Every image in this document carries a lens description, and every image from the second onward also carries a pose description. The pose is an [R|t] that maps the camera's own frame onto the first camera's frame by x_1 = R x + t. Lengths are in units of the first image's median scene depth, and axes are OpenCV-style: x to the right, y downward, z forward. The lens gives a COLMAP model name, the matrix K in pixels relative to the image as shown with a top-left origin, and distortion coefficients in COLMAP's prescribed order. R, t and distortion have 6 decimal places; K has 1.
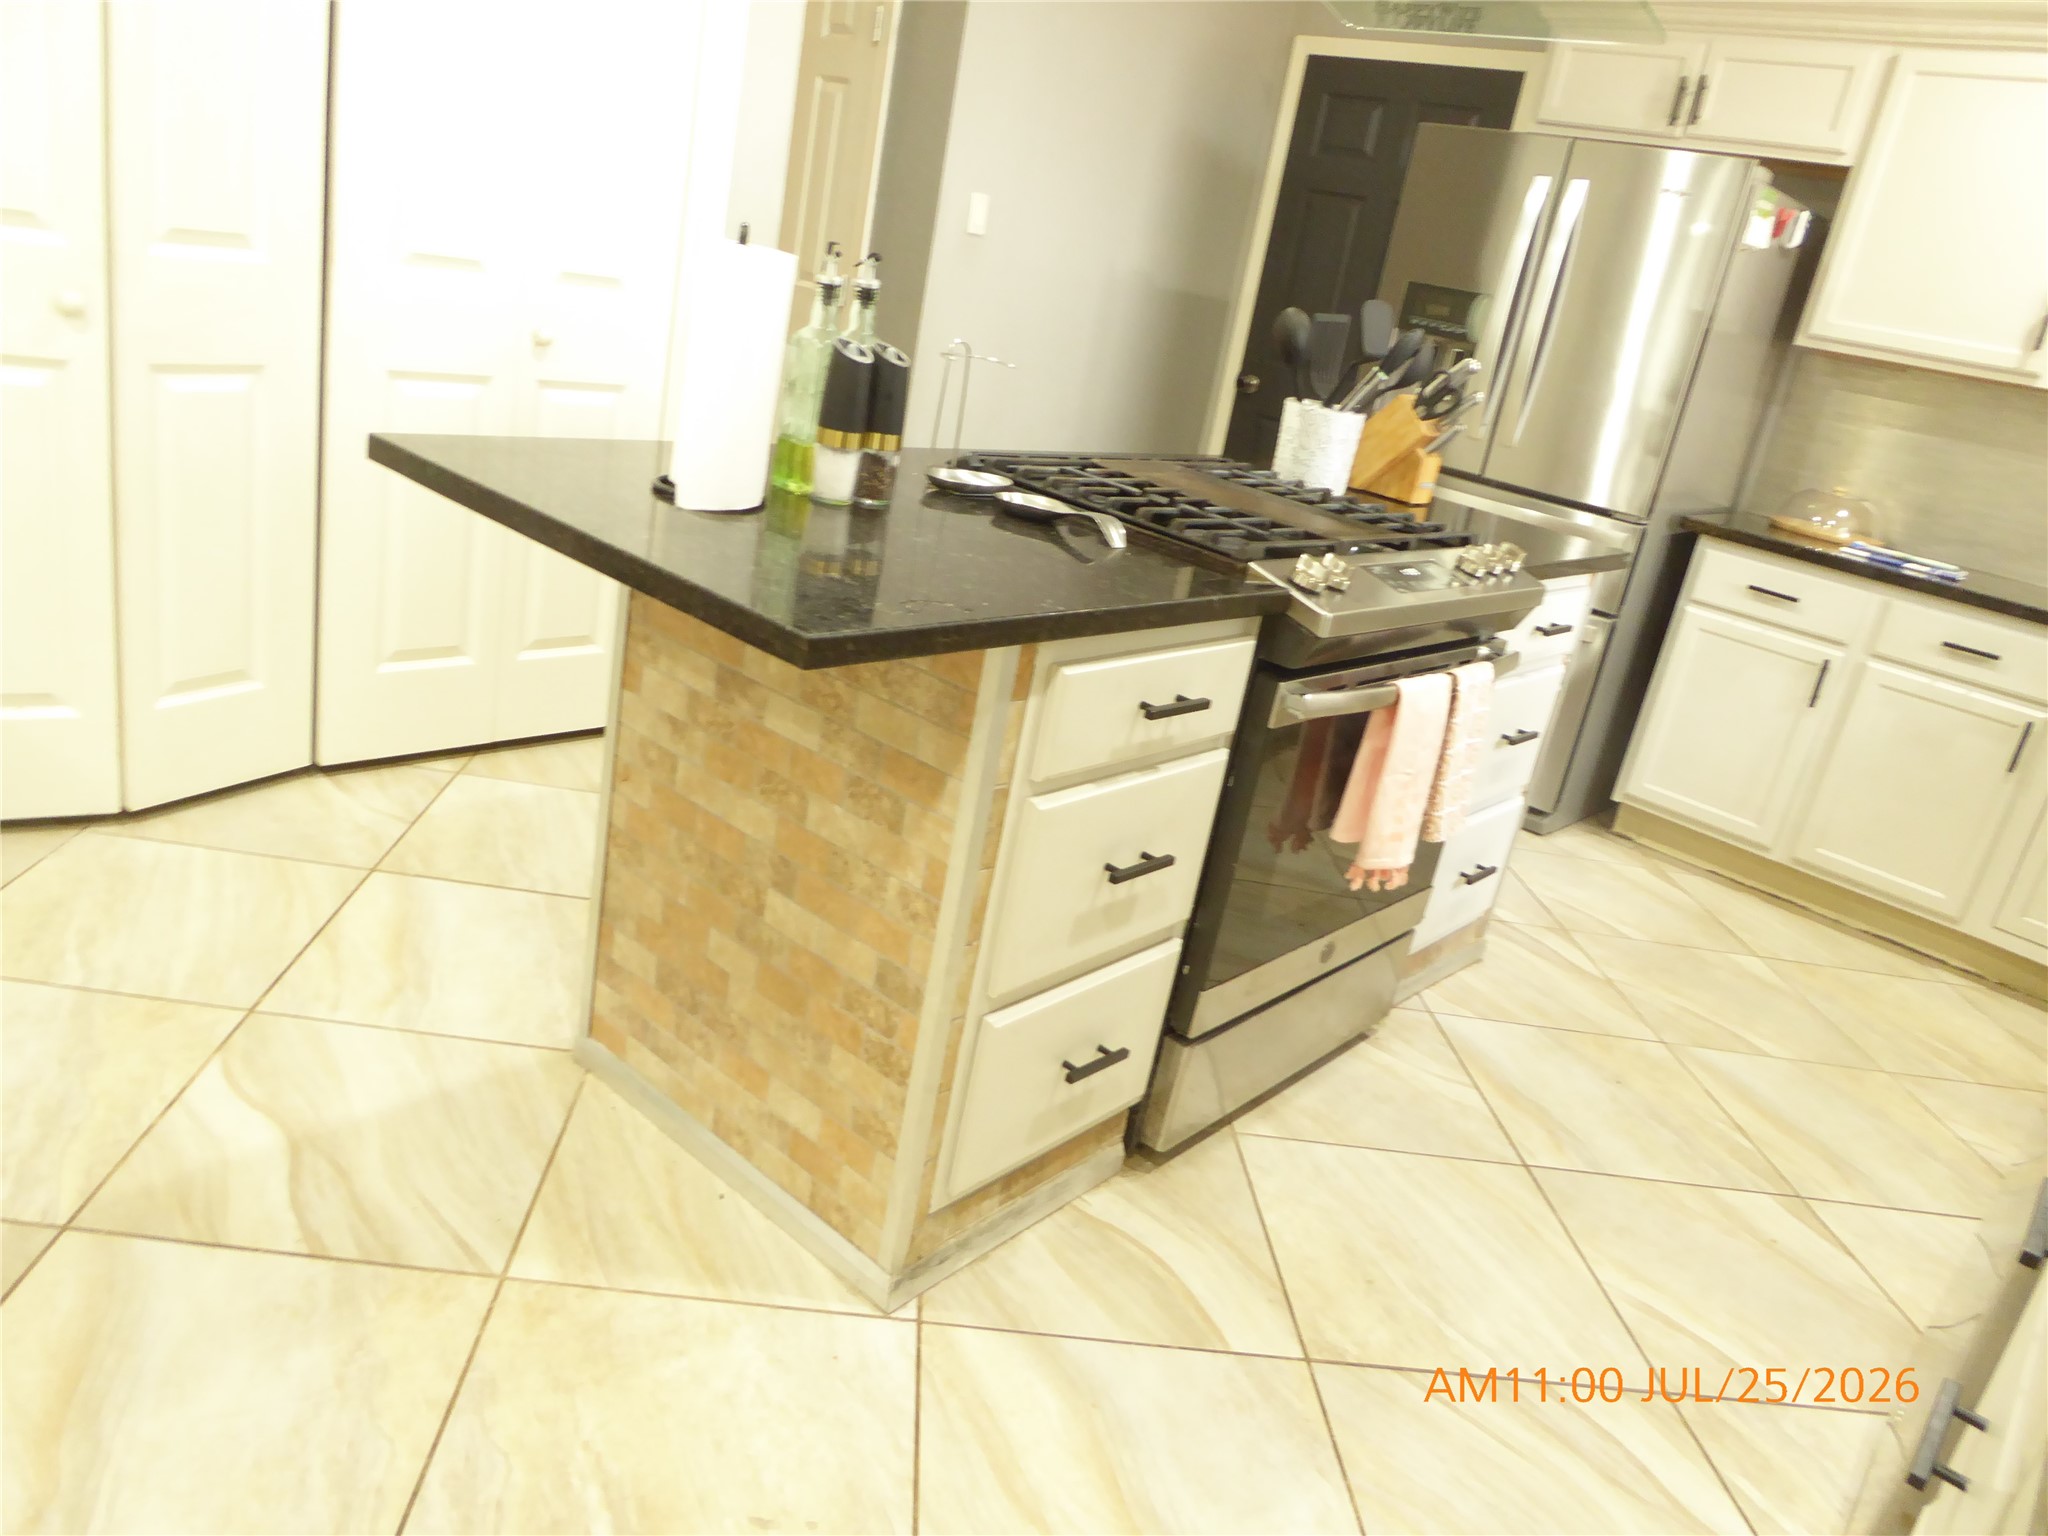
lens RADIAL K [[1449.4, 0, 1013.4], [0, 1449.4, 756.5], [0, 0, 1]] dist [-0.041285, 0.015261]
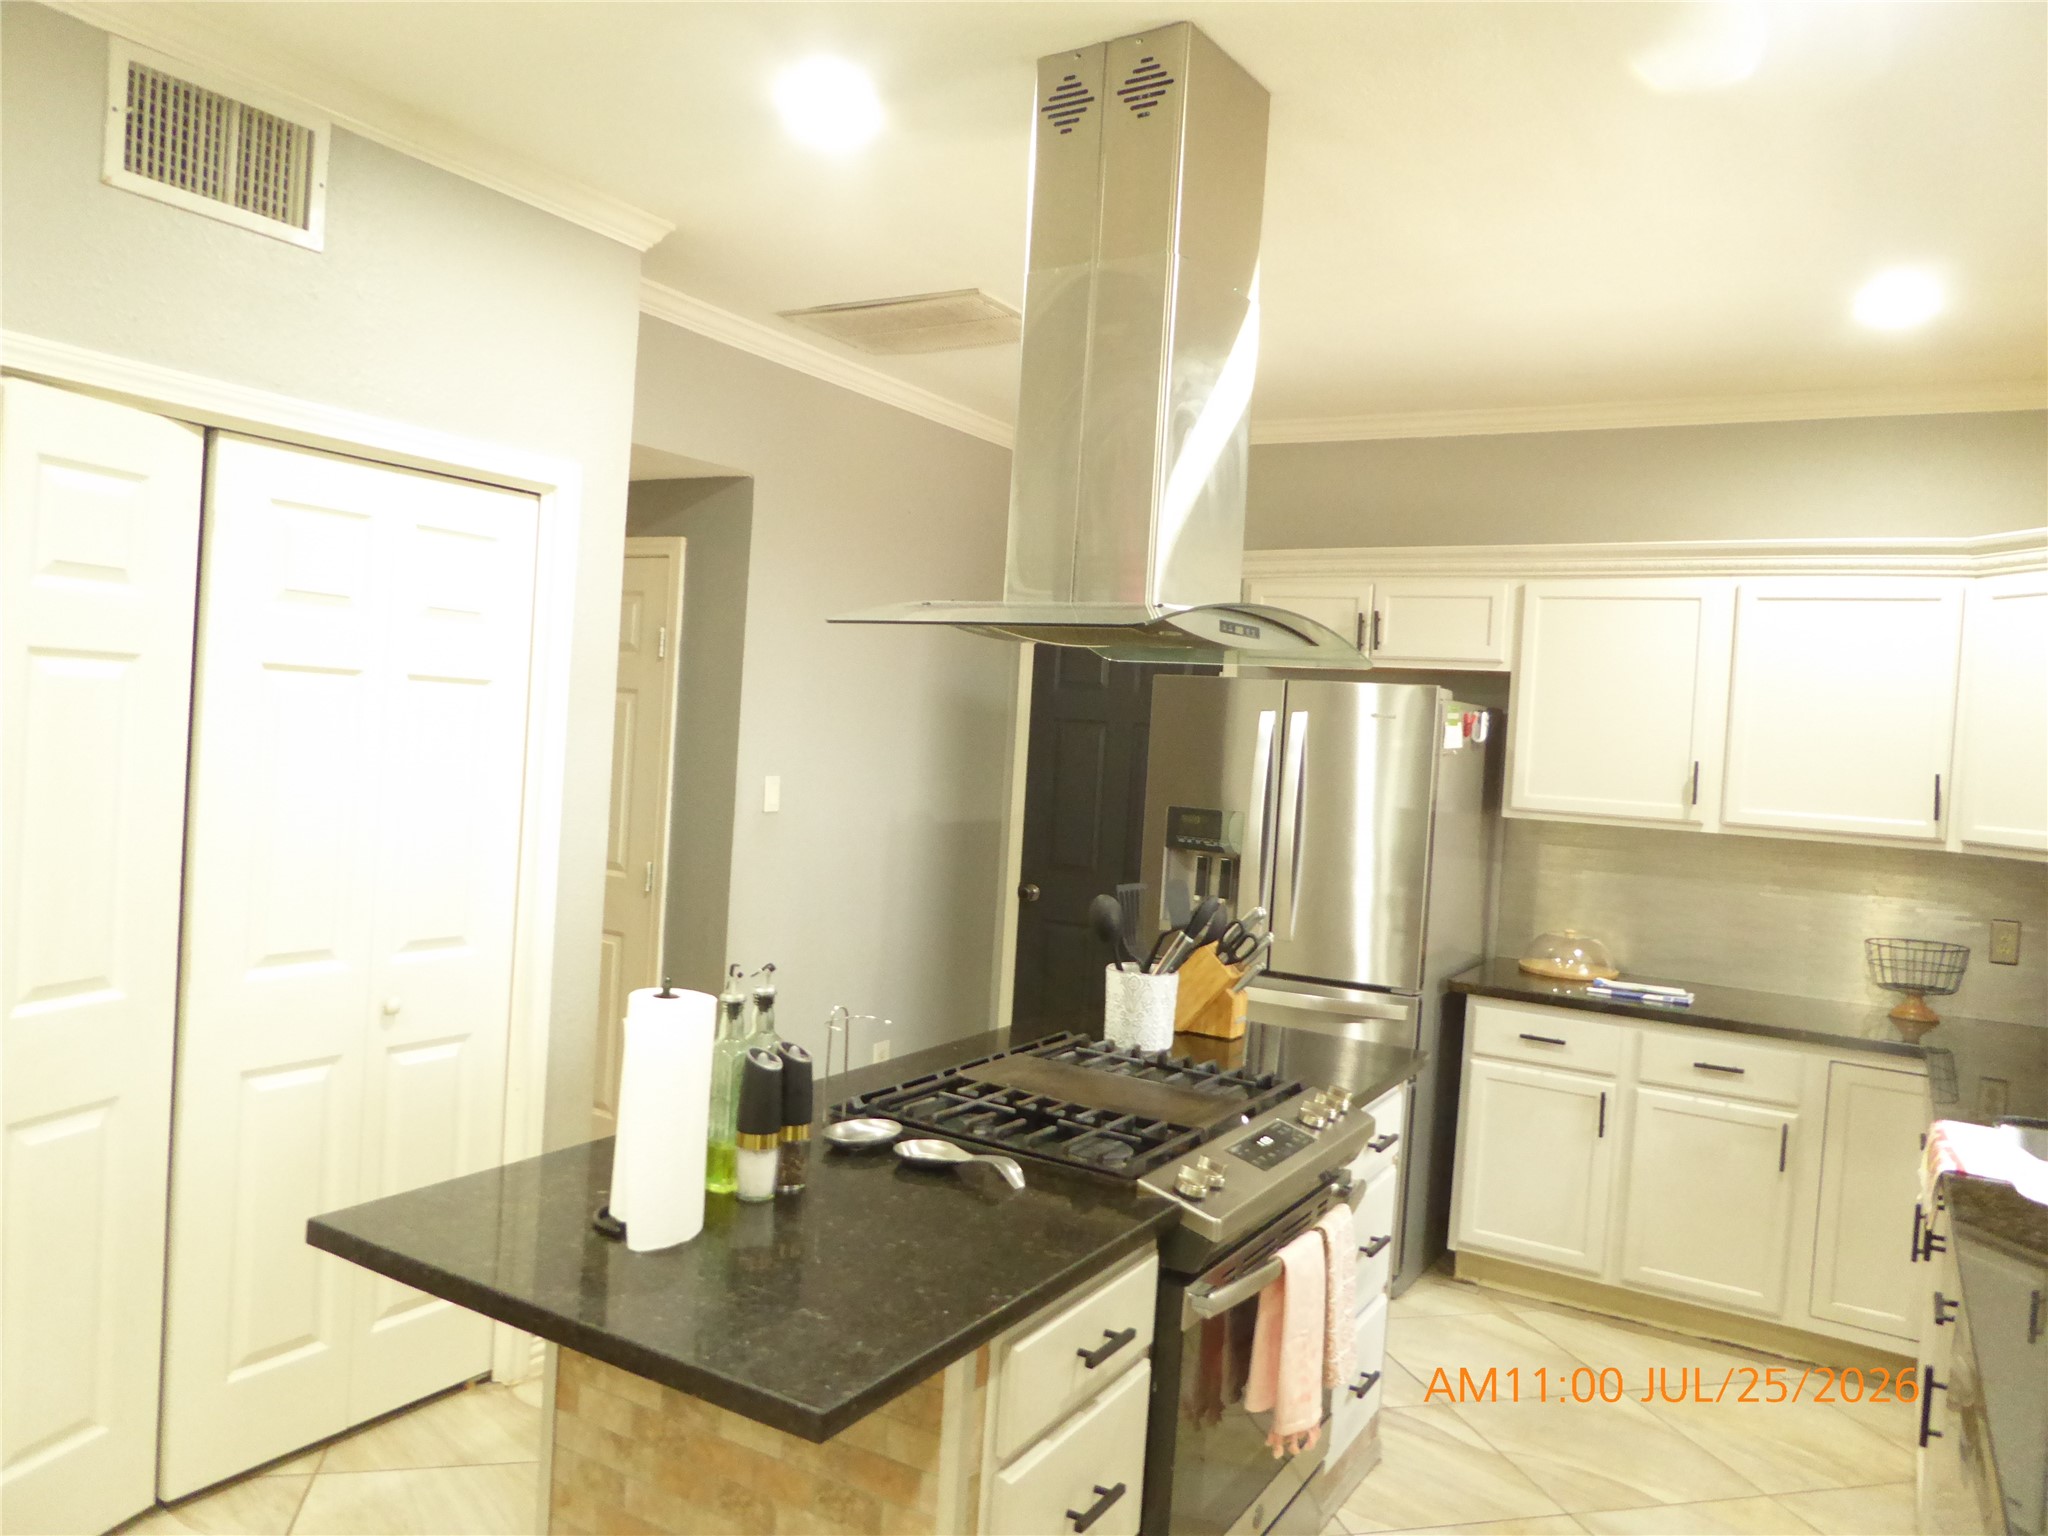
lens RADIAL K [[1449.4, 0, 1029.4], [0, 1449.4, 777.4], [0, 0, 1]] dist [-0.041285, 0.015261]
pose [[0.975217, -0.119805, 0.186007, -0.055545], [0.168803, 0.946373, -0.275471, -0.088558], [-0.143029, 0.300043, 0.943142, -0.077060]]
